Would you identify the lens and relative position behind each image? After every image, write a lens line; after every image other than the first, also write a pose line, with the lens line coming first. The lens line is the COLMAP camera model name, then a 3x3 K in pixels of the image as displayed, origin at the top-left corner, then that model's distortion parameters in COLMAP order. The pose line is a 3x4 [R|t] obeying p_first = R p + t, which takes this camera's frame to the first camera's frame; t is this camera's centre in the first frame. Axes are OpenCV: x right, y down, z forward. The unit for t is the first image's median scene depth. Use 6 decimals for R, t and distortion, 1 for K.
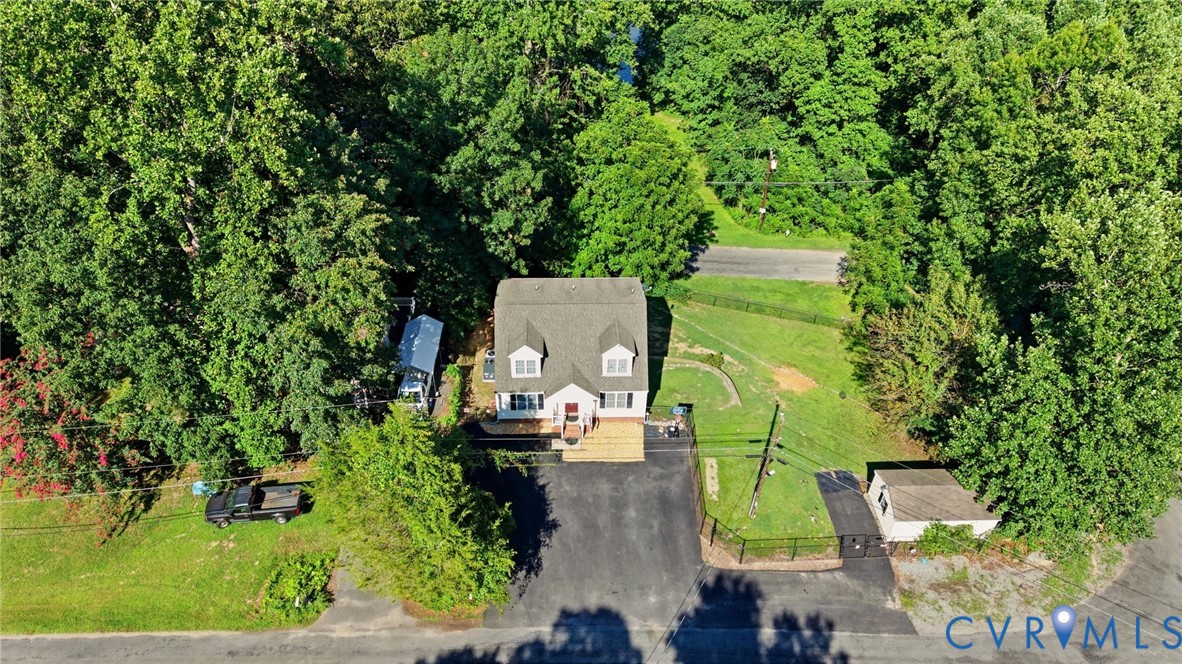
lens RADIAL K [[559.3, 0, 591.1], [0, 559.3, 331.7], [0, 0, 1]] dist [0.001045, -0.000021]
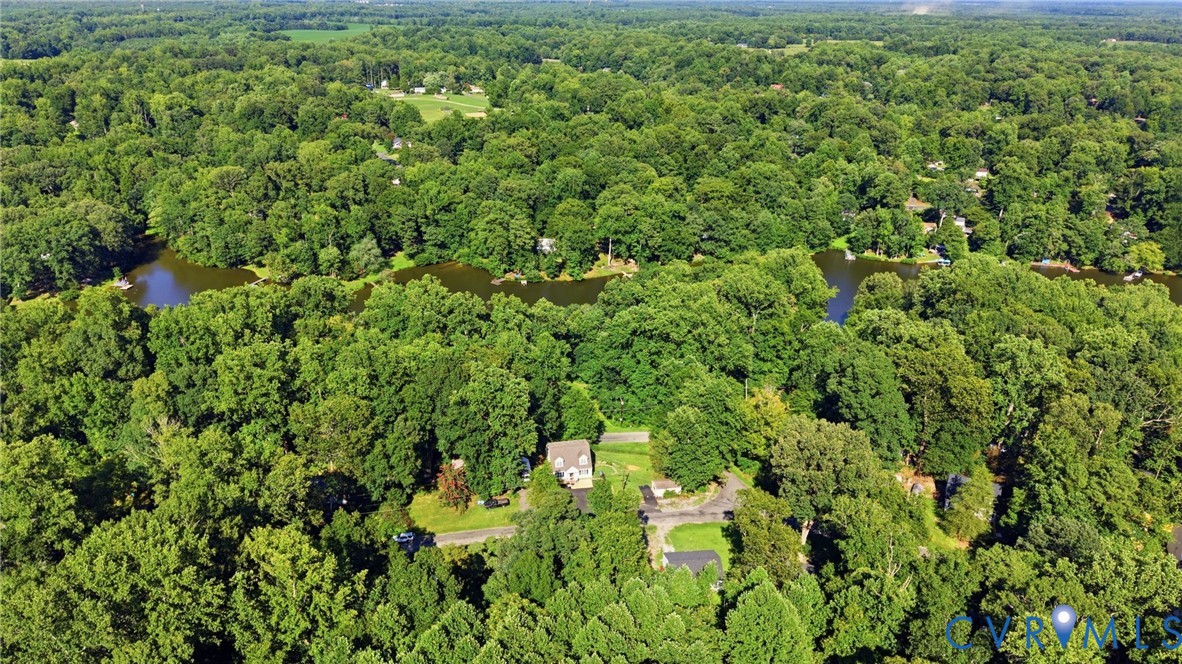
lens RADIAL K [[559.3, 0, 591.9], [0, 559.3, 332.0], [0, 0, 1]] dist [0.001045, -0.000021]
pose [[0.979356, -0.043291, 0.197454, -0.477603], [0.116172, 0.919914, -0.374515, 0.536307], [-0.165428, 0.389722, 0.905953, -2.183700]]
